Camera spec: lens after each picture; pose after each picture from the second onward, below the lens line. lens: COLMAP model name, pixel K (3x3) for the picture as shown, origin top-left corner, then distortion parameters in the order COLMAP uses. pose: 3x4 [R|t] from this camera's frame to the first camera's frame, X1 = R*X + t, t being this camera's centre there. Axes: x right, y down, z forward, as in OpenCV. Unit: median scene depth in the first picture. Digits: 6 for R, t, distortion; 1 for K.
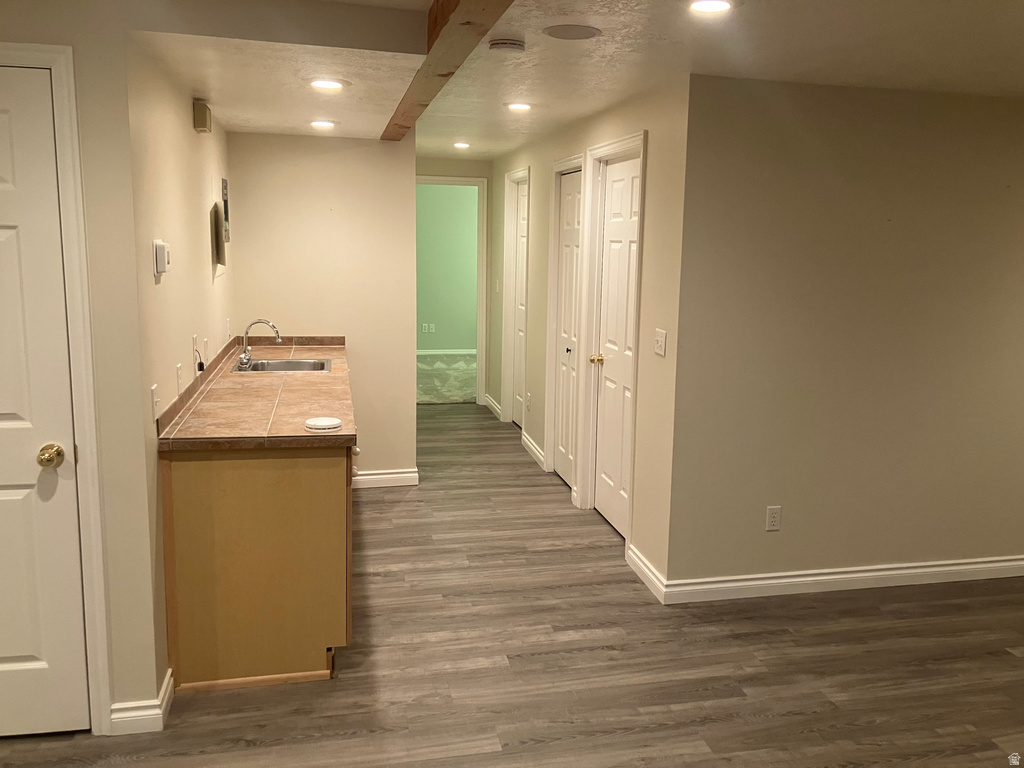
lens RADIAL K [[835.3, 0, 528.0], [0, 835.3, 386.8], [0, 0, 1]] dist [0.032869, -0.024277]
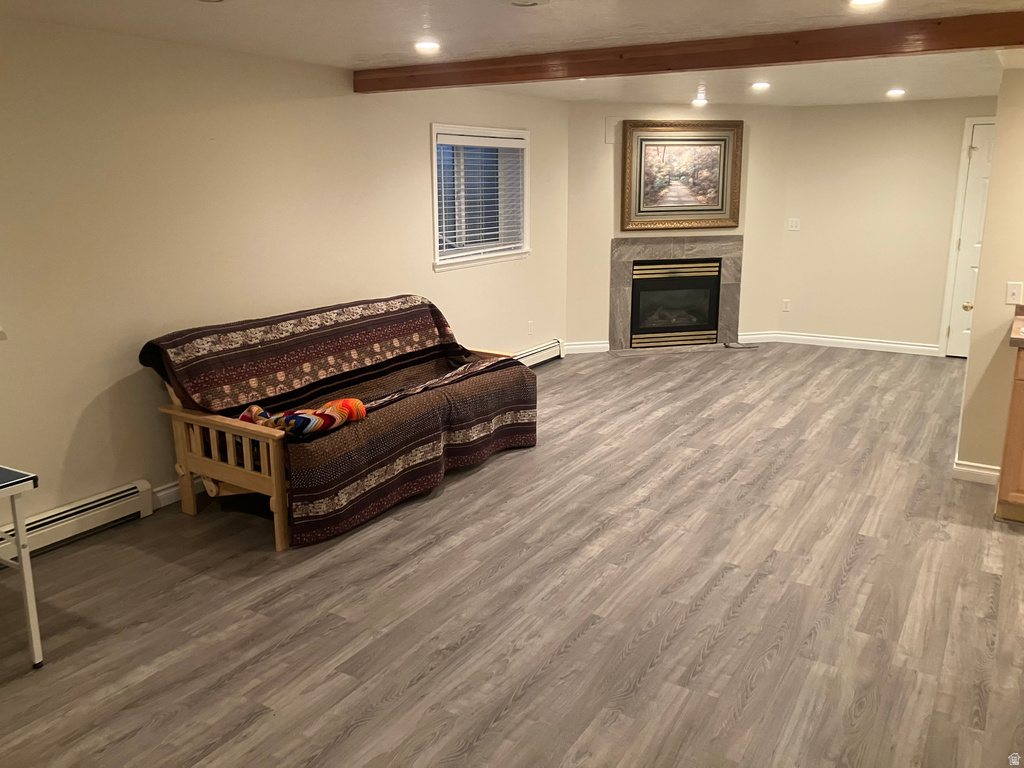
lens RADIAL K [[835.3, 0, 517.3], [0, 835.3, 385.0], [0, 0, 1]] dist [0.032869, -0.024277]
pose [[-0.700909, 0.146874, -0.697964, 1.154124], [-0.146671, 0.927974, 0.342566, -0.194805], [0.698007, 0.342479, -0.628883, 1.176112]]
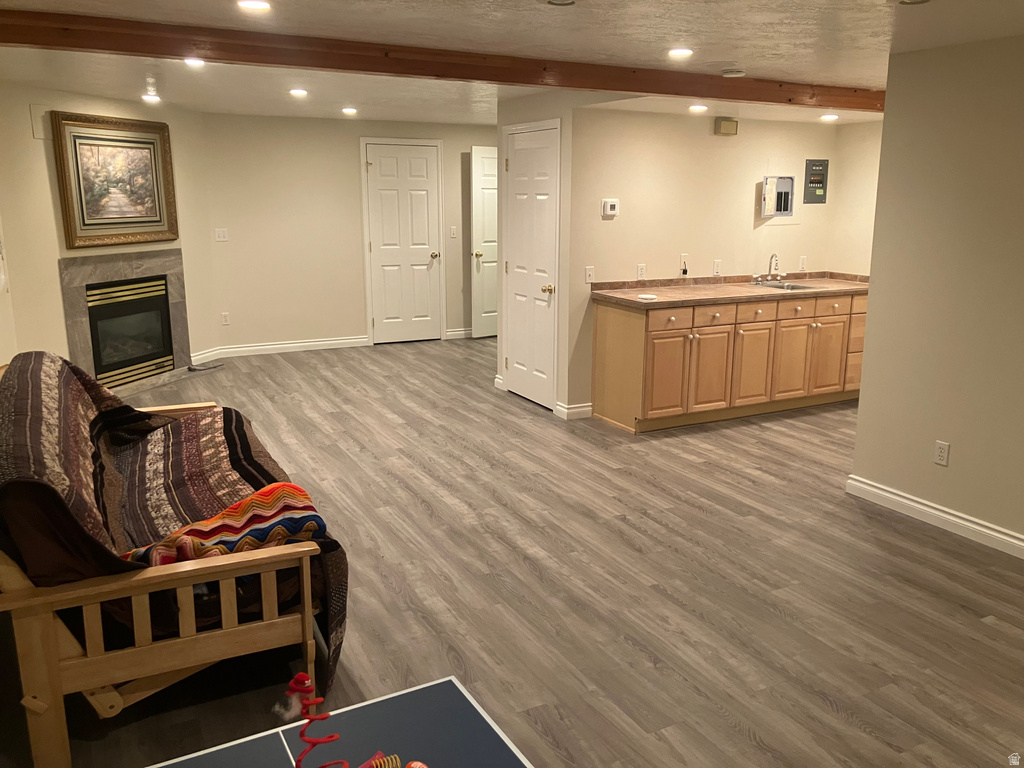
lens RADIAL K [[835.3, 0, 528.4], [0, 835.3, 379.8], [0, 0, 1]] dist [0.032869, -0.024277]
pose [[0.264940, 0.184439, -0.946461, 1.361850], [-0.175415, 0.974378, 0.140776, 0.008052], [0.948175, 0.128726, 0.290505, 0.203824]]
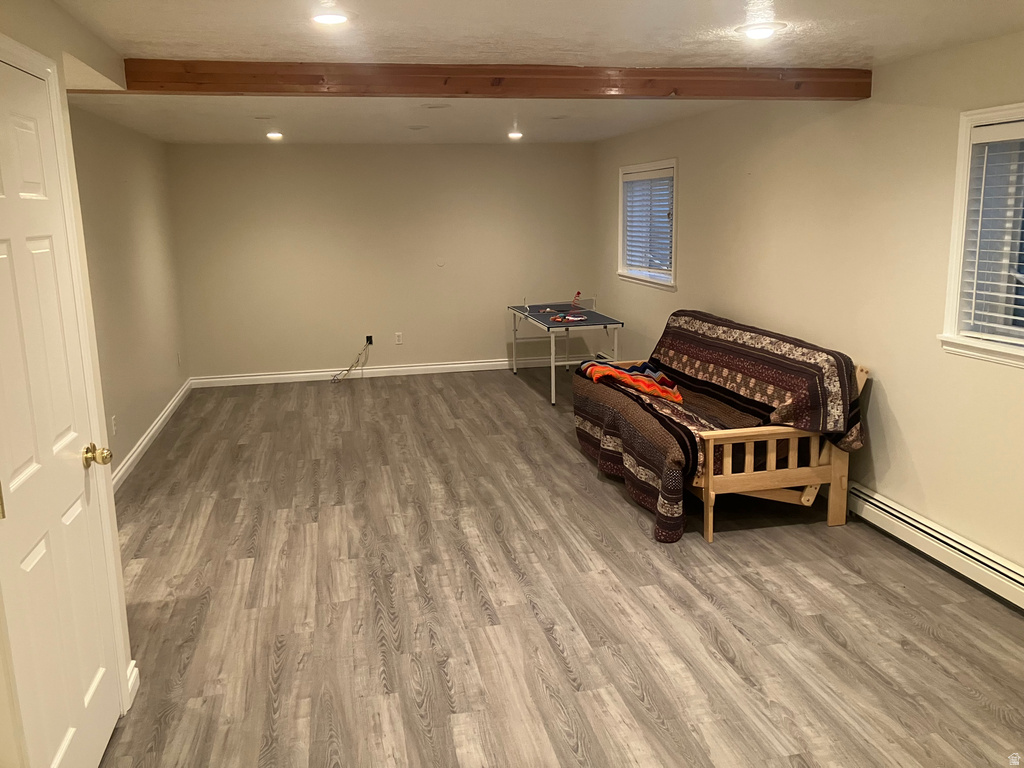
lens RADIAL K [[835.3, 0, 513.4], [0, 835.3, 378.4], [0, 0, 1]] dist [0.032869, -0.024277]
pose [[0.015985, -0.229438, 0.973192, -1.191918], [0.199558, 0.954466, 0.221745, -0.105360], [-0.979756, 0.190663, 0.061043, 0.311636]]
